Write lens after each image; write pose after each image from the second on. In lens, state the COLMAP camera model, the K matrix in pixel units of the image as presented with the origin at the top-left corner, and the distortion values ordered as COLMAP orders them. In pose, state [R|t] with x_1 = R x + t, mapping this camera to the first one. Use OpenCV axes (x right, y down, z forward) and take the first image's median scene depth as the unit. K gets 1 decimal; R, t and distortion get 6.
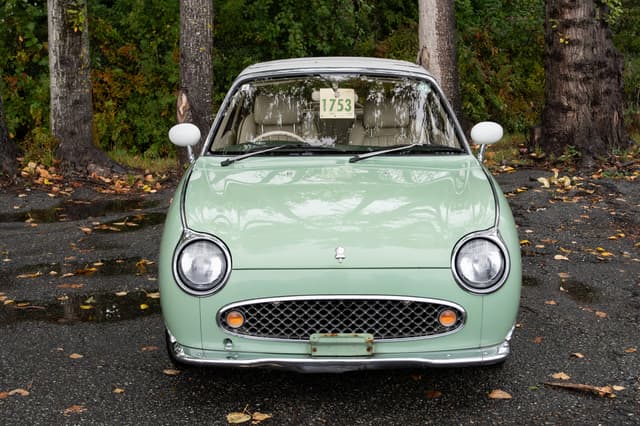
lens RADIAL K [[996.7, 0, 320.0], [0, 996.7, 213.0], [0, 0, 1]] dist [-0.031978, 0.069754]
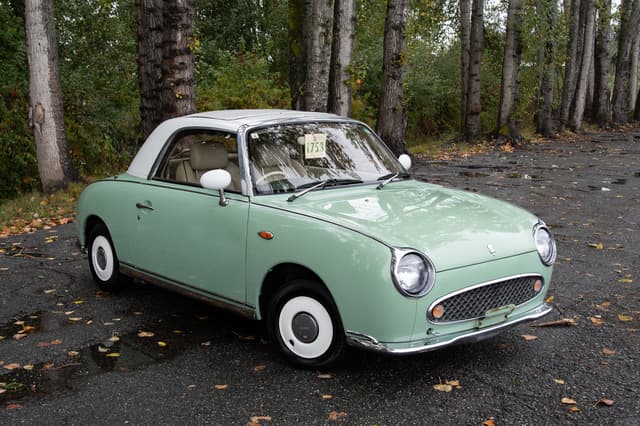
lens RADIAL K [[871.0, 0, 320.0], [0, 871.0, 213.0], [0, 0, 1]] dist [-0.043757, 0.021700]
pose [[0.753991, -0.095166, 0.649955, -0.358519], [0.119947, 0.992761, 0.006213, -0.017322], [-0.645841, 0.073276, 0.759948, 0.092933]]
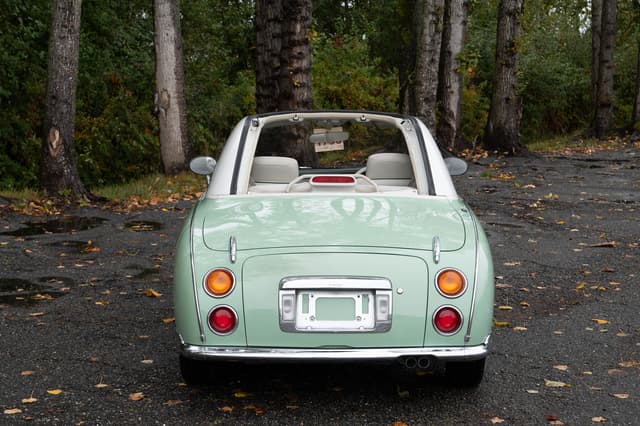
lens RADIAL K [[1218.3, 0, 320.0], [0, 1218.3, 213.0], [0, 0, 1]] dist [0.022314, 0.294375]
pose [[0.806982, -0.065527, 0.586929, -0.727687], [0.104552, 0.993979, -0.032780, 0.053601], [-0.581247, 0.087818, 0.808975, -0.311923]]
